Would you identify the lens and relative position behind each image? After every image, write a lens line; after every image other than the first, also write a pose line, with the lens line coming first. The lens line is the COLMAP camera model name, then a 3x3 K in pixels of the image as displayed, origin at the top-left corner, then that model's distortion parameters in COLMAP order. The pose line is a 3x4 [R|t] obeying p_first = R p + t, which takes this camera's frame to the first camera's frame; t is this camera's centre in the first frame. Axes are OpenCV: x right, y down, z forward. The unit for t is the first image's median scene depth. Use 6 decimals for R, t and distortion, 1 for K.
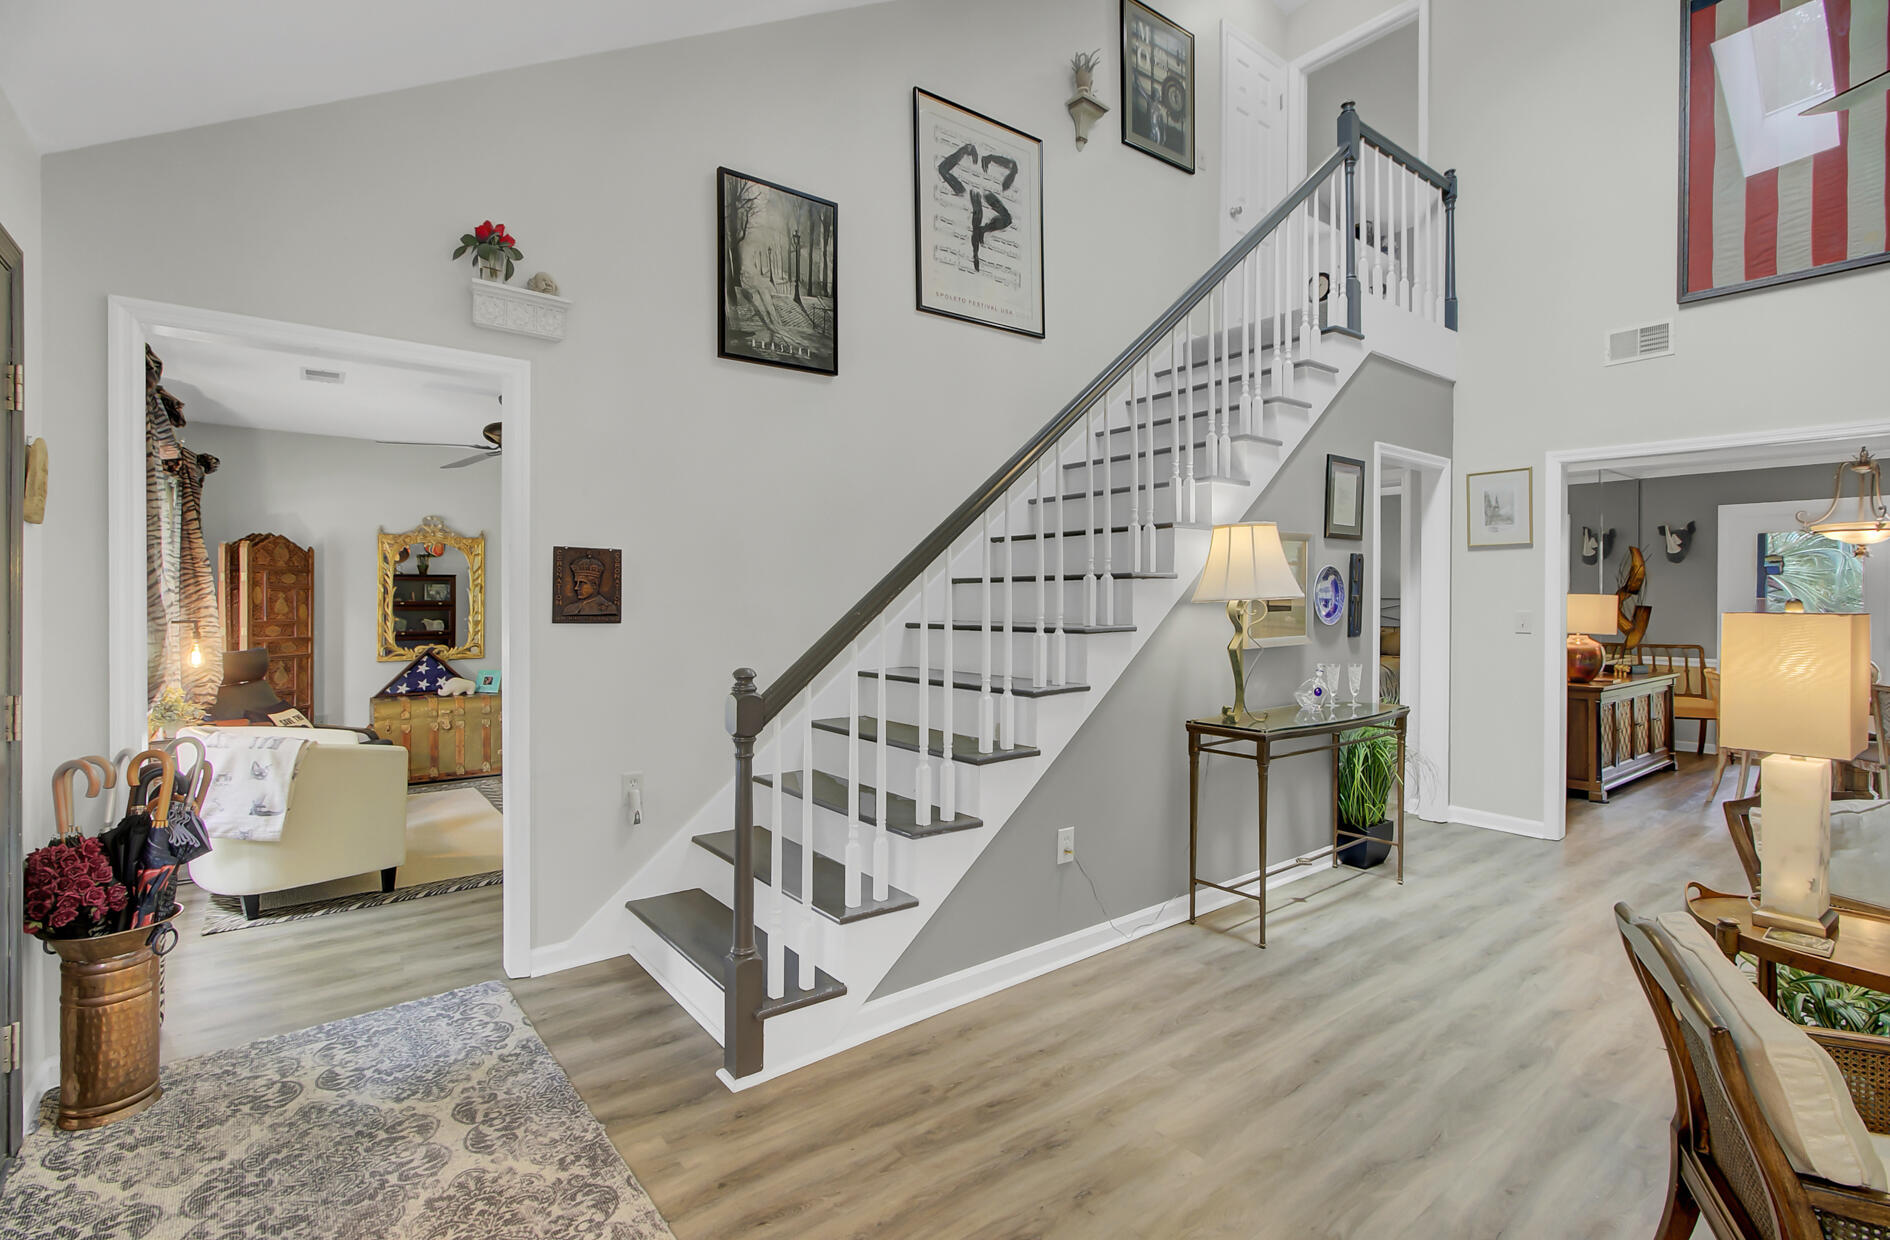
lens RADIAL K [[857.7, 0, 949.5], [0, 857.7, 606.8], [0, 0, 1]] dist [-0.015783, 0.003901]
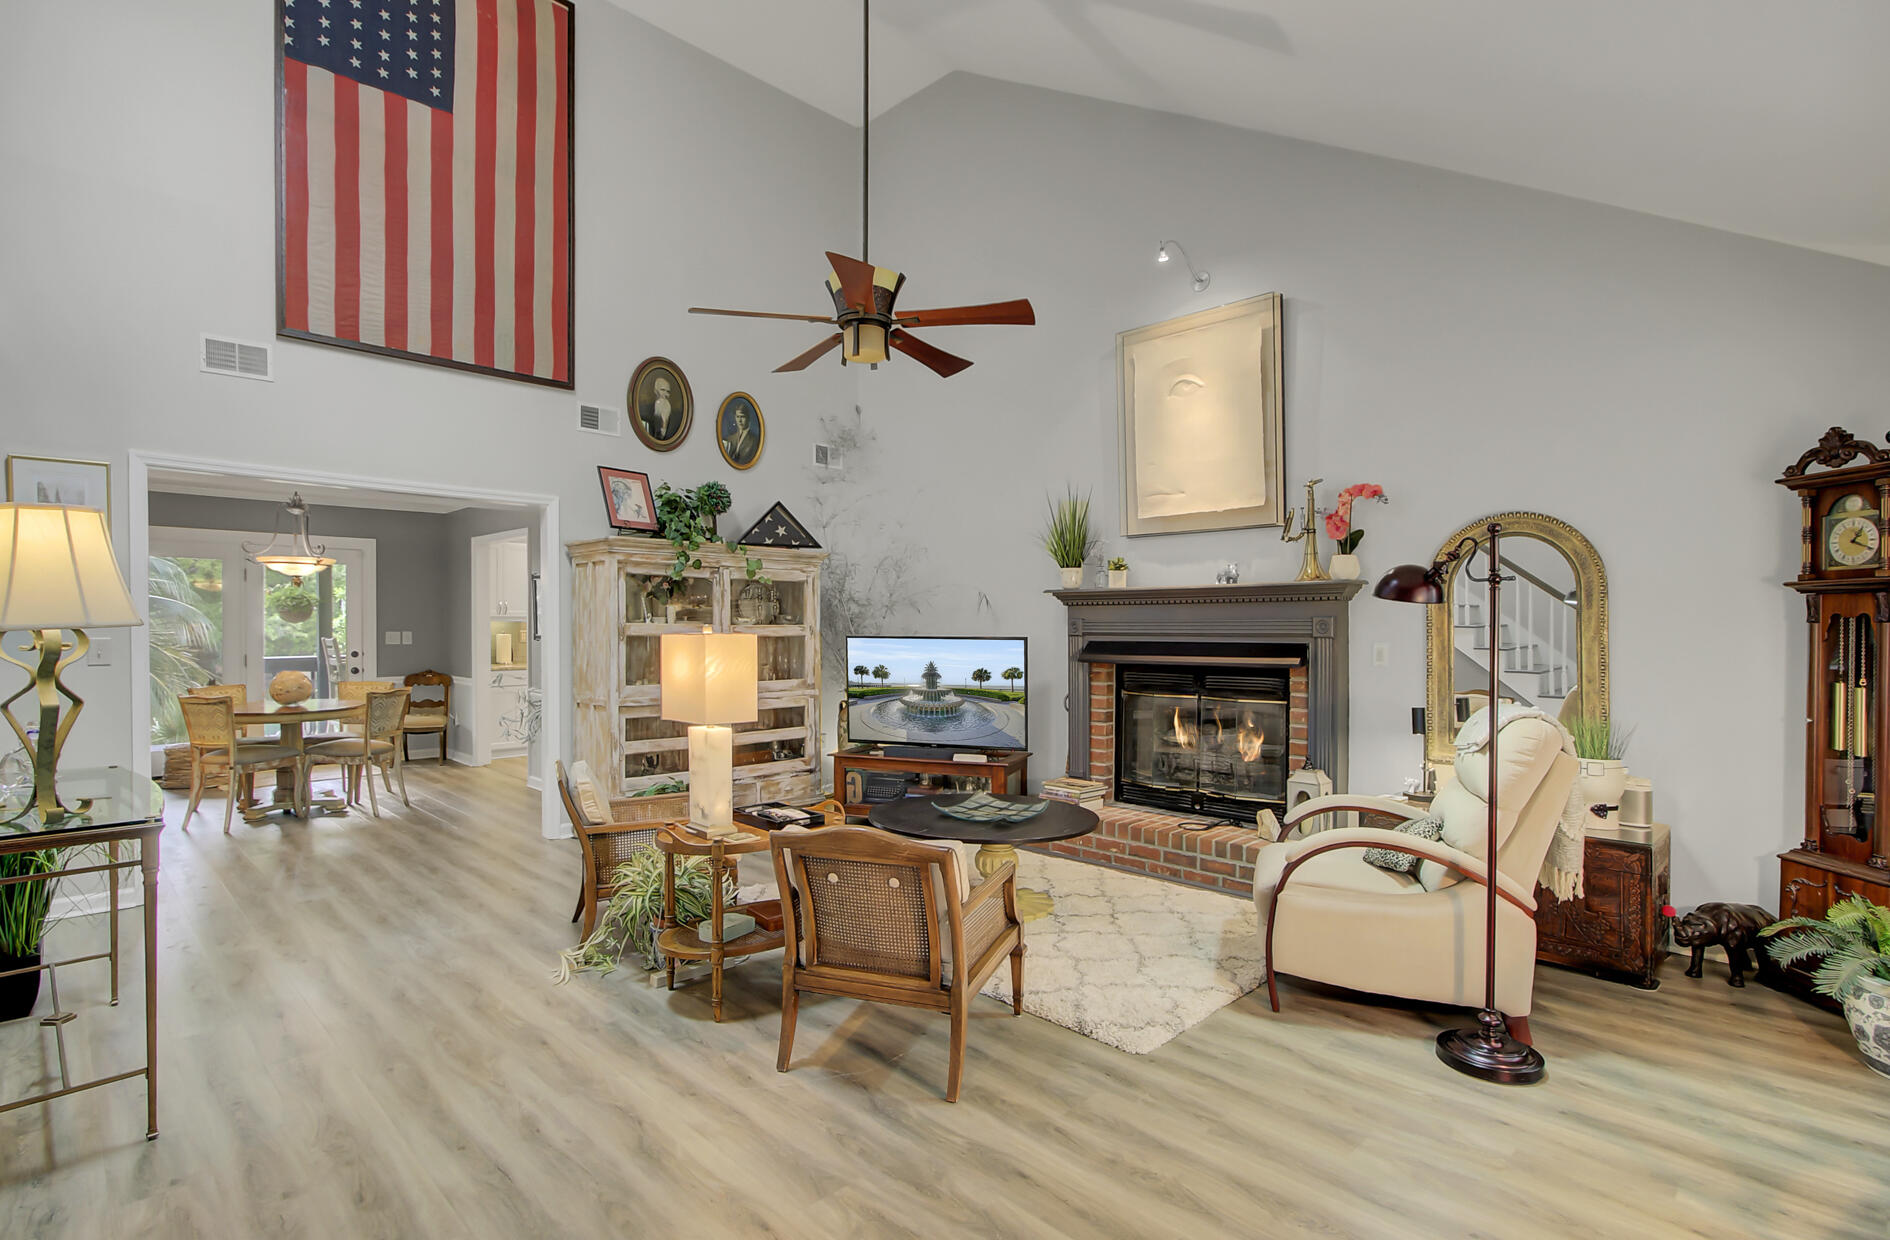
lens RADIAL K [[895.9, 0, 929.3], [0, 895.9, 633.7], [0, 0, 1]] dist [-0.005509, -0.001668]
pose [[-0.123033, -0.017039, 0.992256, -0.308809], [0.012300, 0.999750, 0.018693, -0.006924], [-0.992326, 0.014504, -0.122793, 0.356965]]
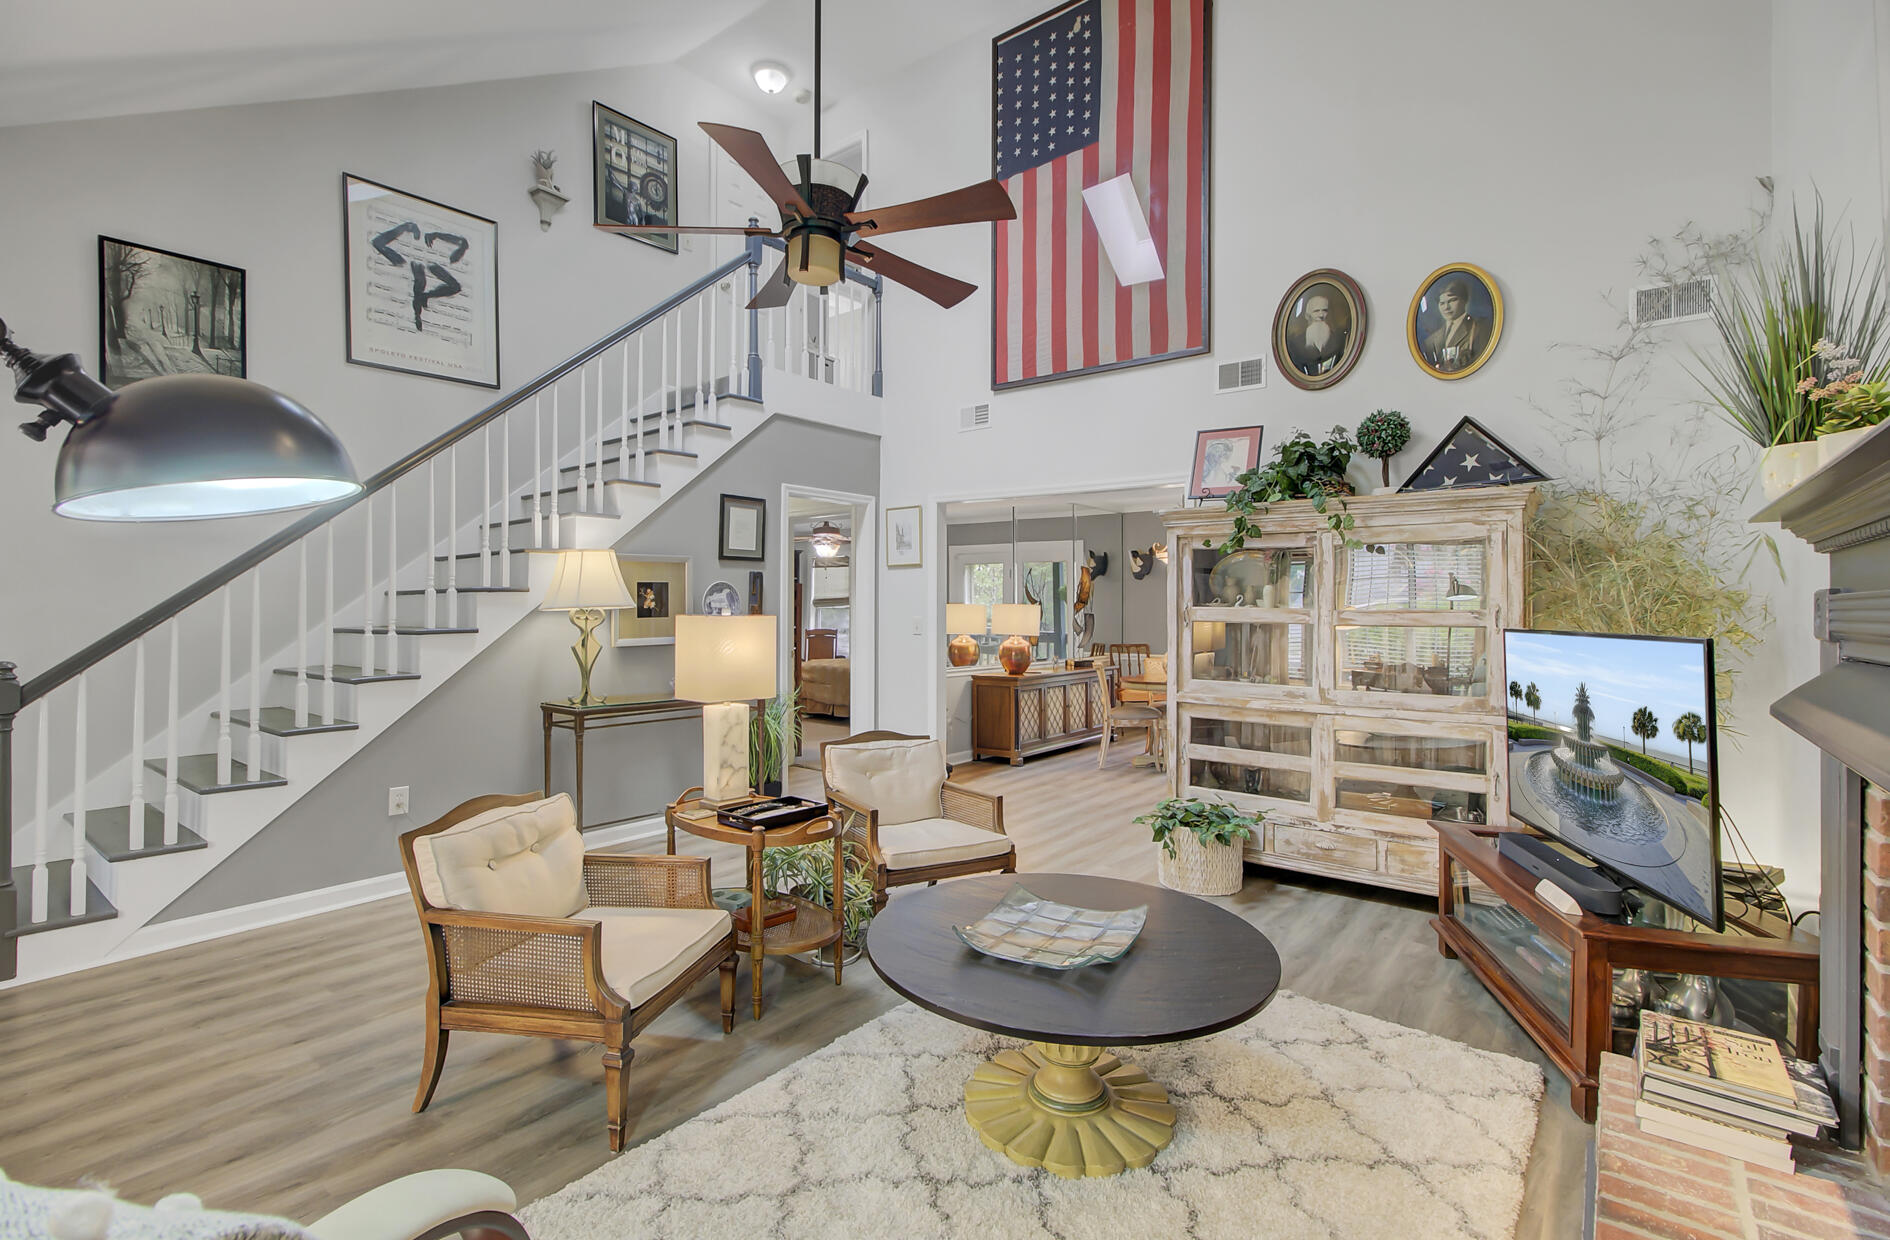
lens RADIAL K [[857.7, 0, 952.2], [0, 857.7, 608.1], [0, 0, 1]] dist [-0.015783, 0.003901]
pose [[0.966965, -0.003419, 0.254884, 0.442394], [0.007067, 0.999885, -0.013398, 0.010496], [-0.254809, 0.014757, 0.966879, -0.314937]]
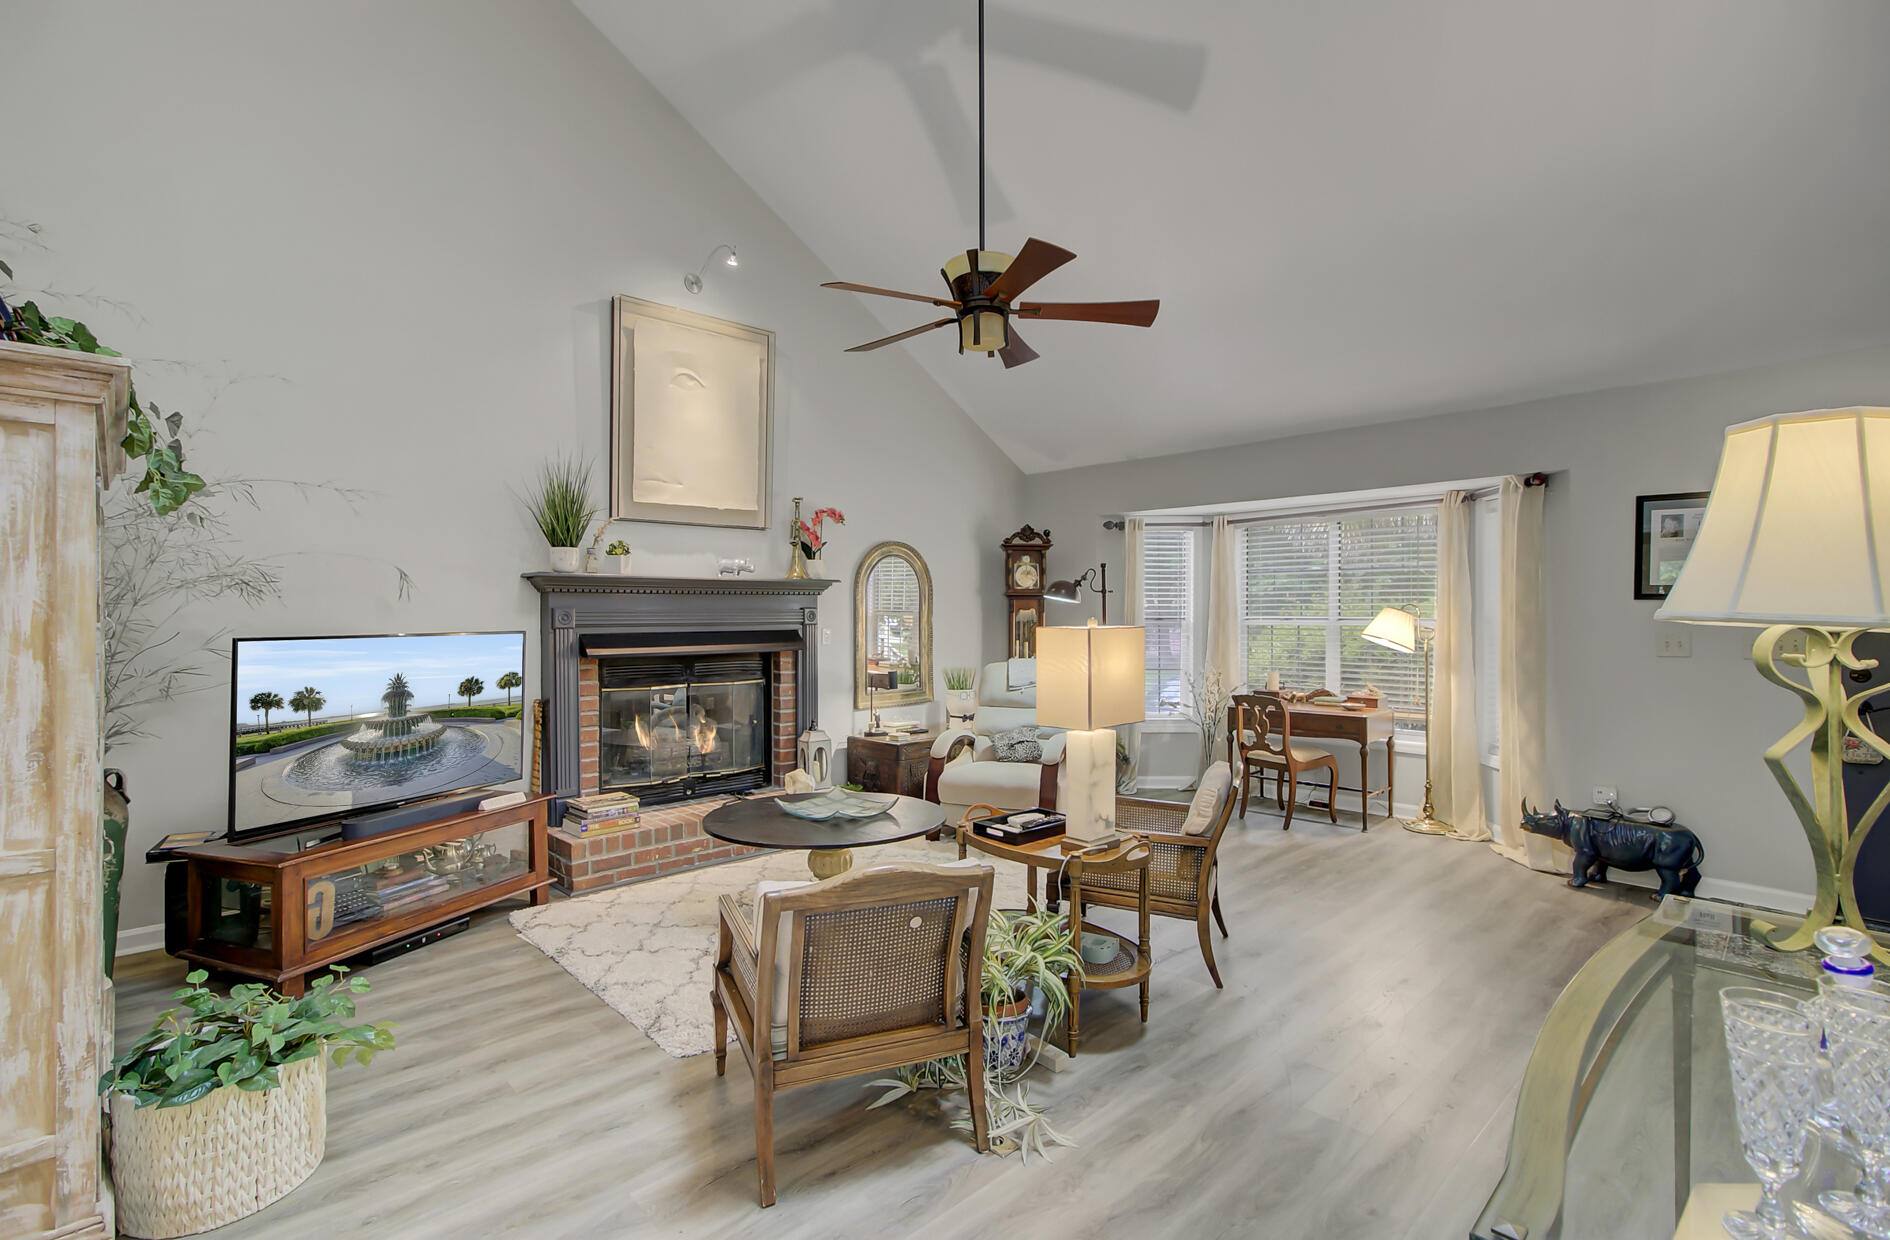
lens RADIAL K [[857.7, 0, 942.4], [0, 857.7, 613.0], [0, 0, 1]] dist [-0.015783, 0.003901]
pose [[-0.997559, -0.004419, -0.069686, 0.585699], [-0.005375, 0.999894, 0.013535, -0.012650], [0.069619, 0.013877, -0.997477, 1.063360]]
